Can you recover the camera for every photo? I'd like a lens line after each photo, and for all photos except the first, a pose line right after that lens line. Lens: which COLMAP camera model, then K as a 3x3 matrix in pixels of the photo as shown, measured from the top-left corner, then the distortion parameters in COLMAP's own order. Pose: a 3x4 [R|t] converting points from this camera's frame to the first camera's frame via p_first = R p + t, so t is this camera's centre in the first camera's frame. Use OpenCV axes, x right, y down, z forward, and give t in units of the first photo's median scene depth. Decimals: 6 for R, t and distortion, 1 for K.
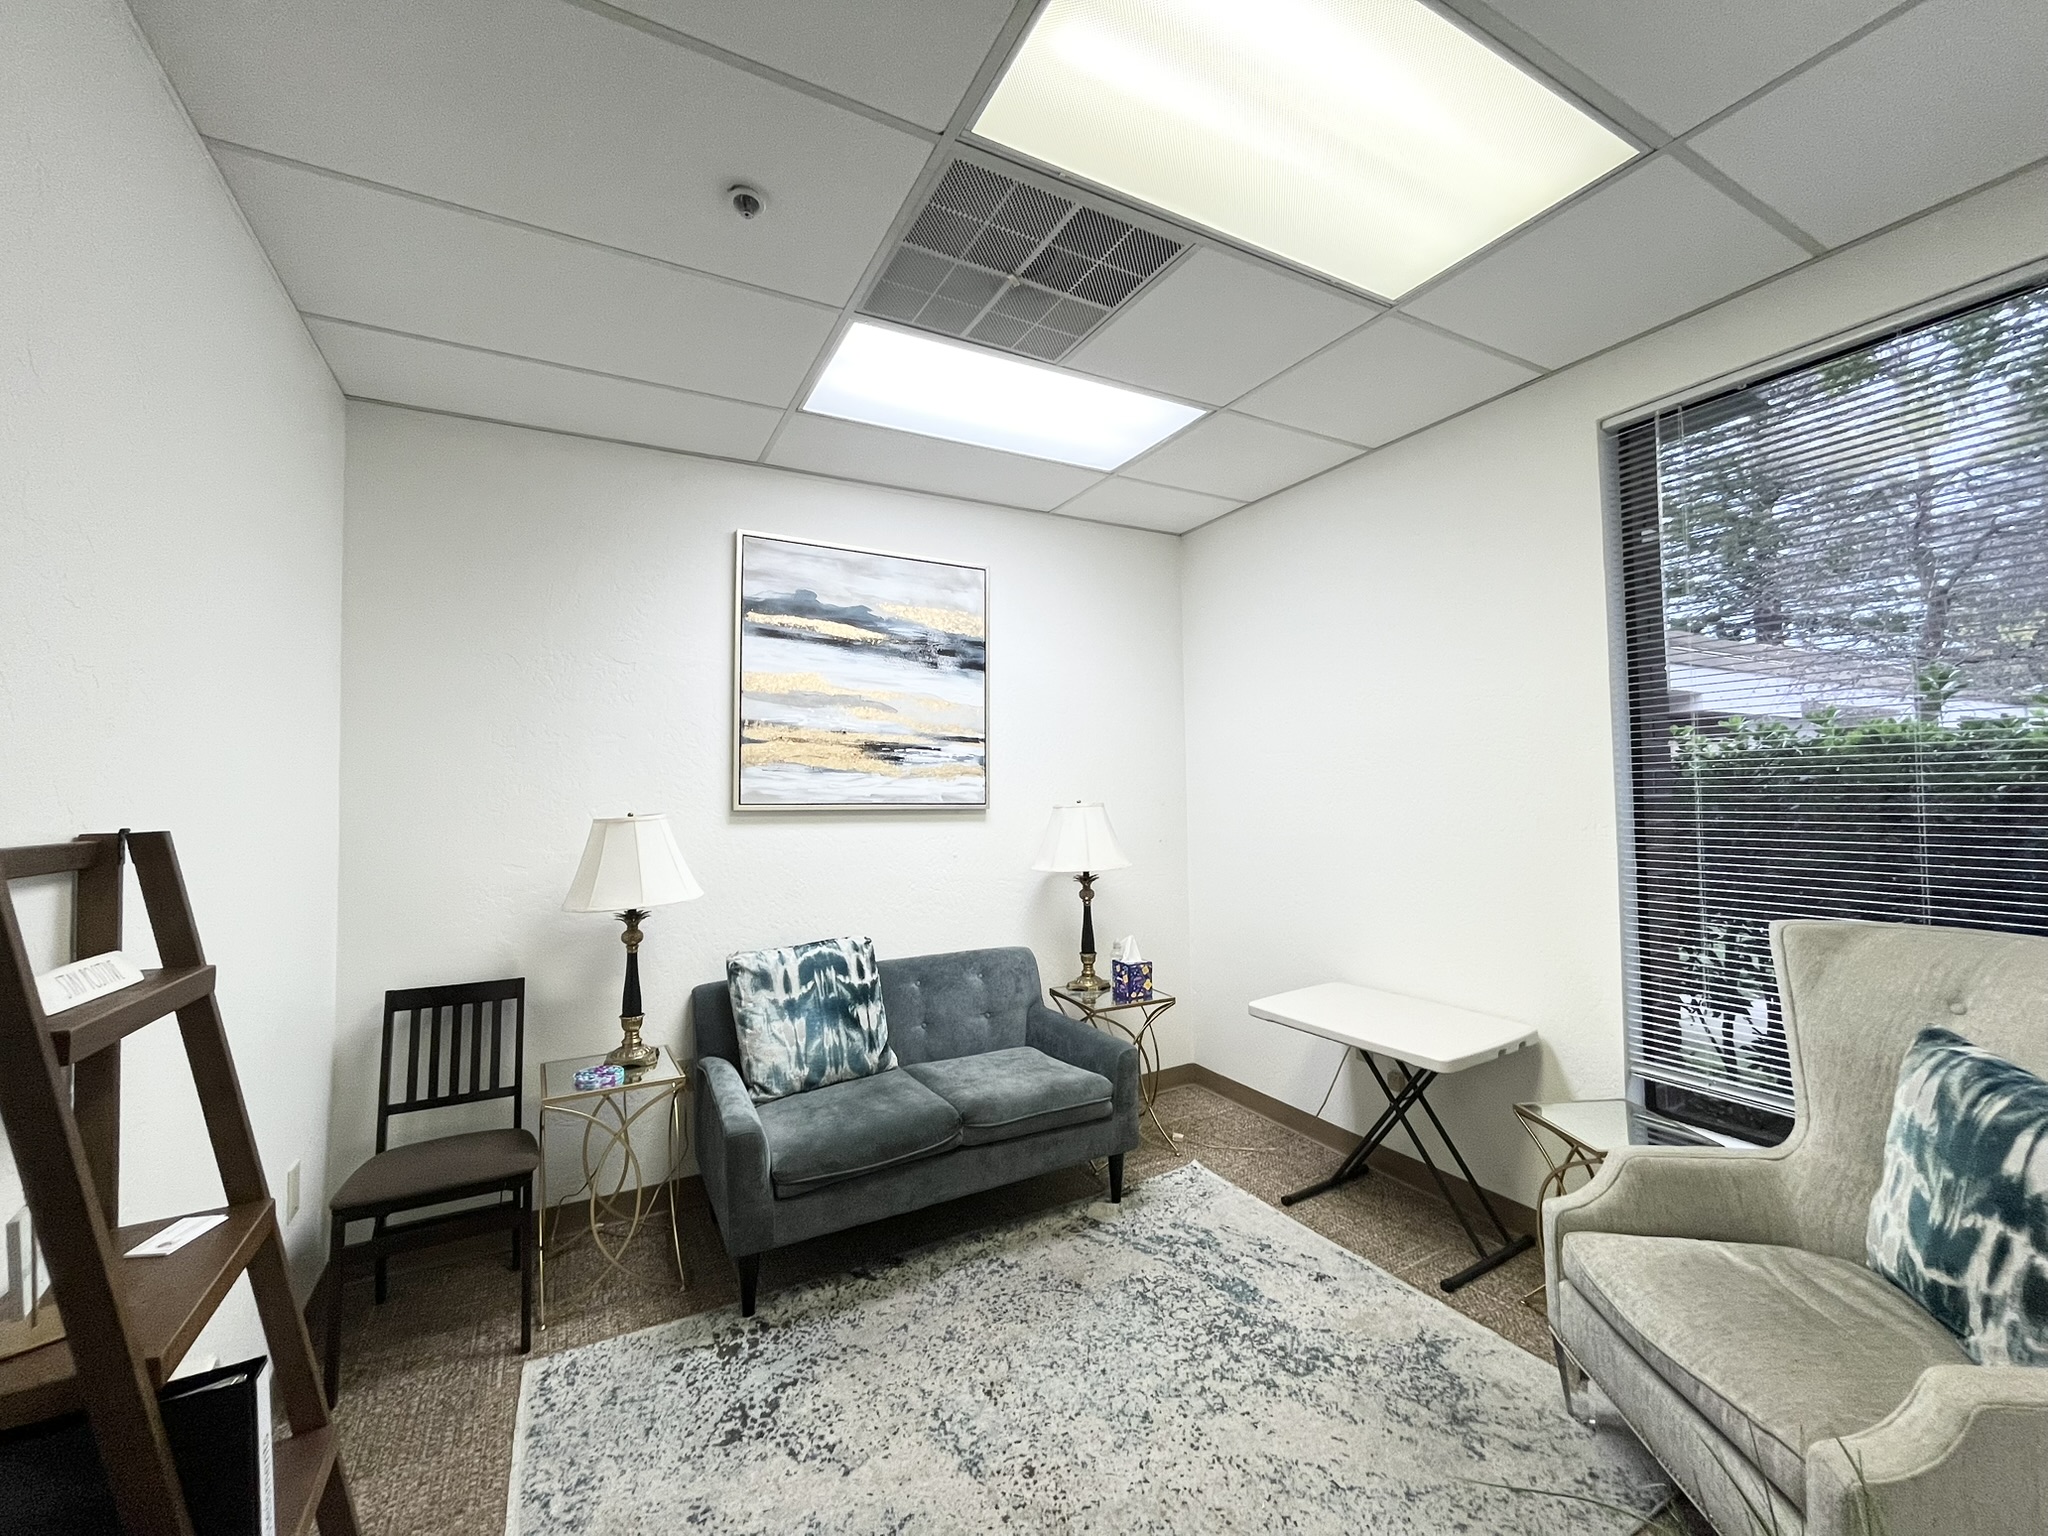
lens RADIAL K [[827.2, 0, 1011.8], [0, 827.2, 758.3], [0, 0, 1]] dist [-0.000117, -0.000291]
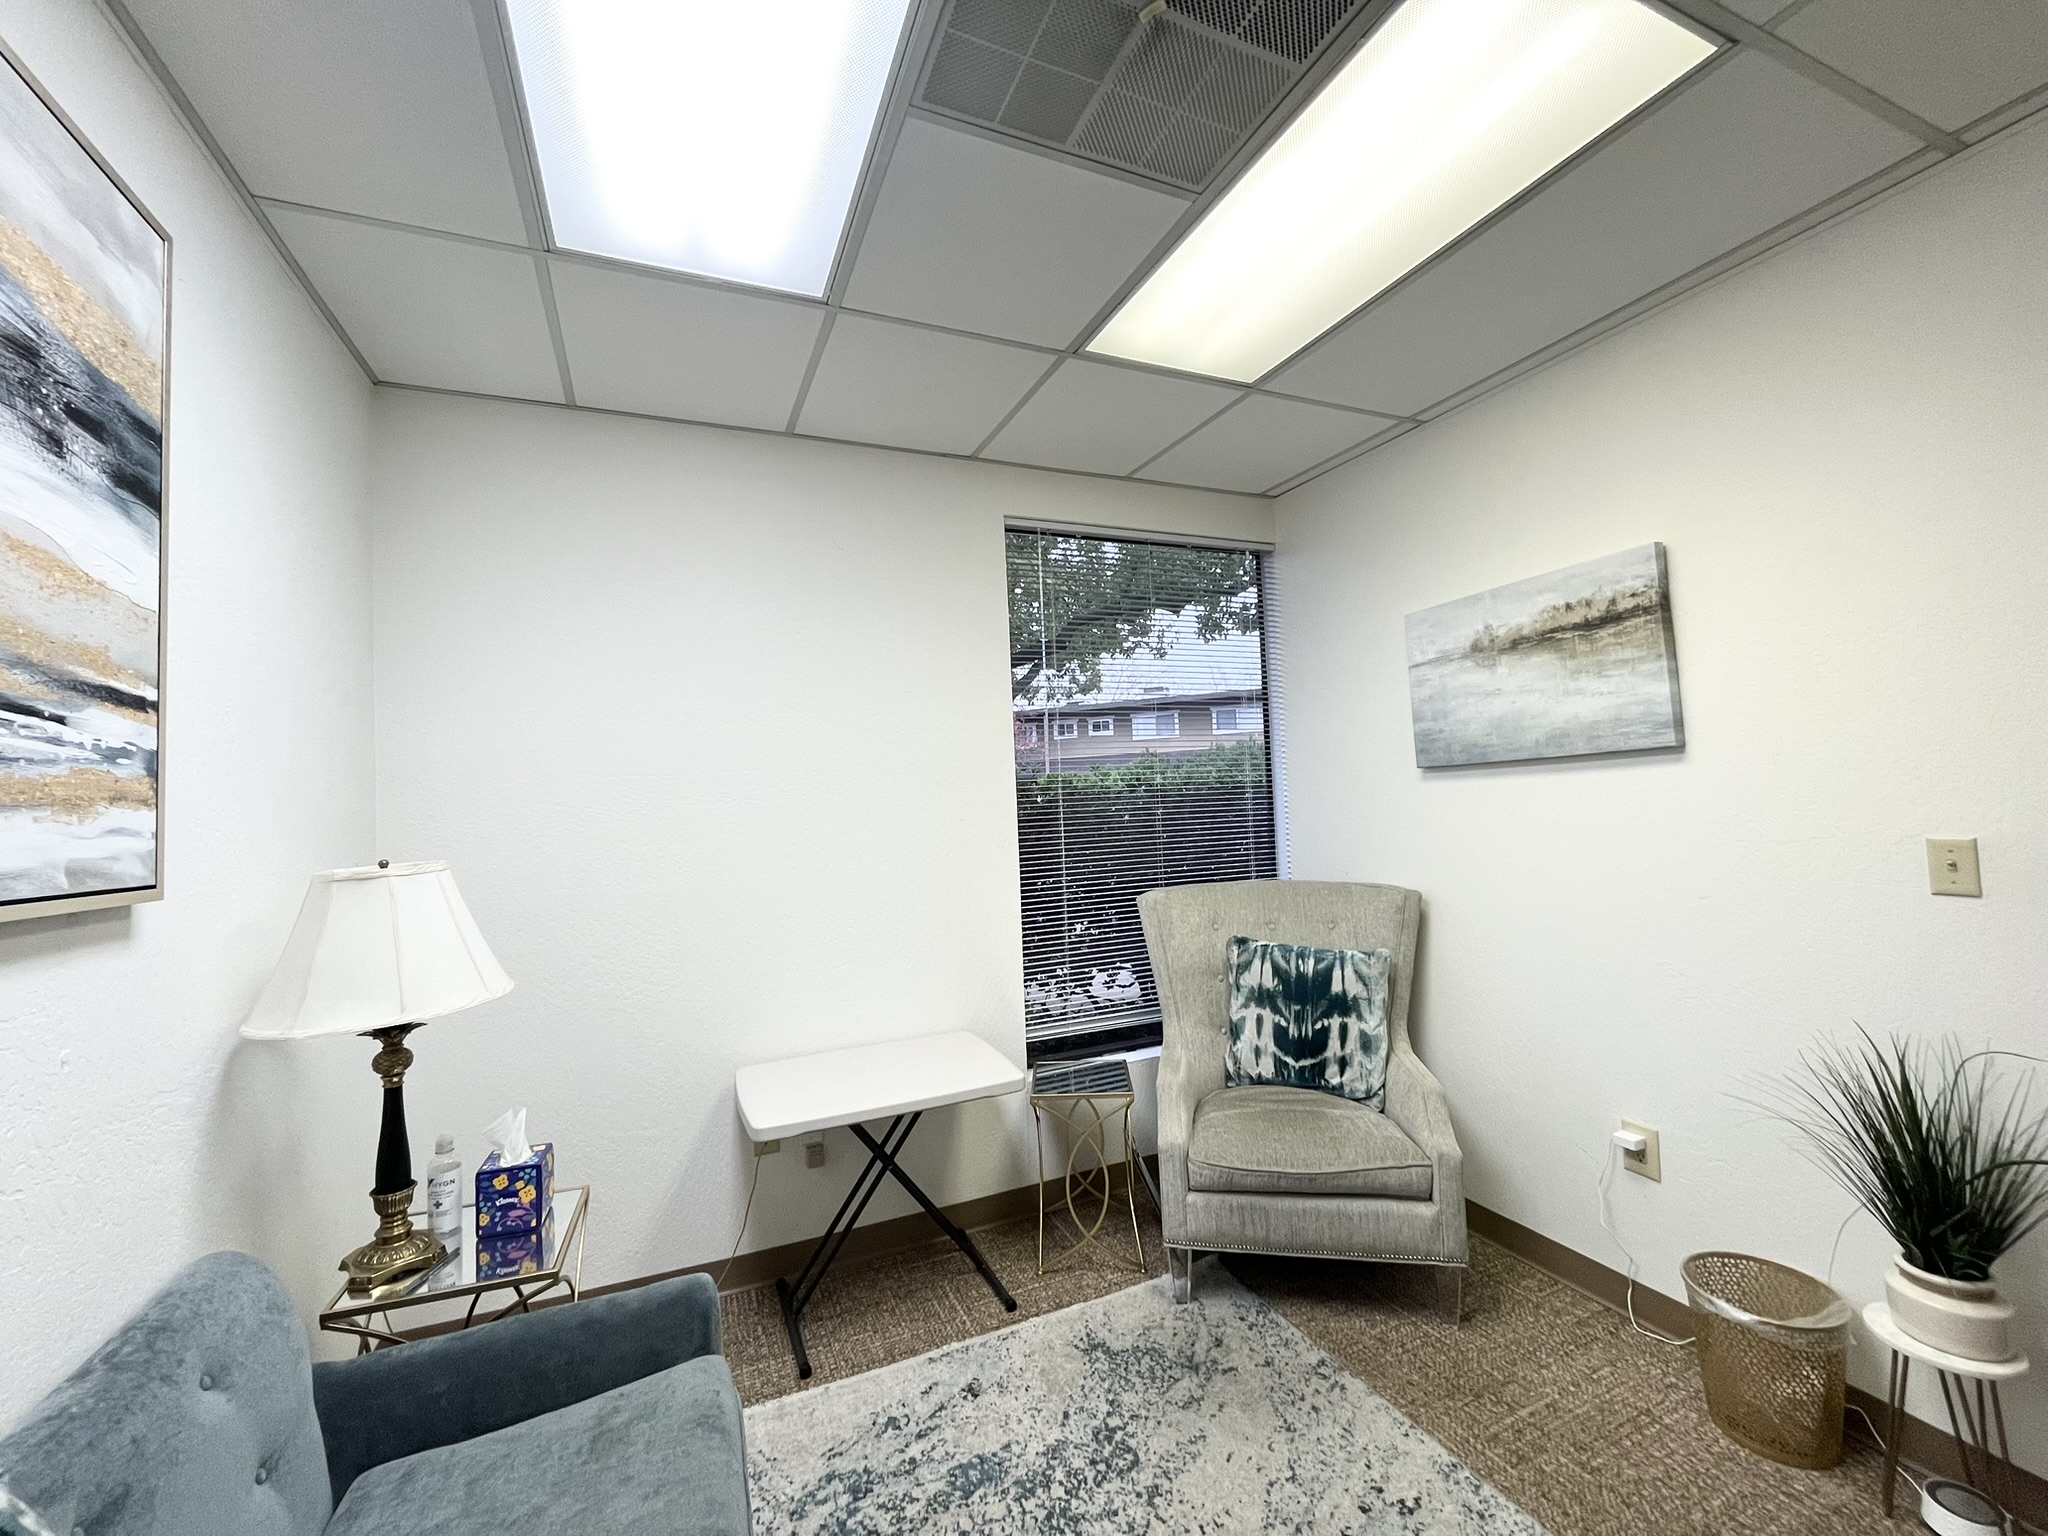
lens RADIAL K [[827.2, 0, 1013.3], [0, 827.2, 766.2], [0, 0, 1]] dist [-0.000117, -0.000291]
pose [[0.097129, 0.054057, 0.993803, -0.468116], [0.000533, 0.998521, -0.054365, 0.030898], [-0.995272, 0.005810, 0.096956, 0.811982]]
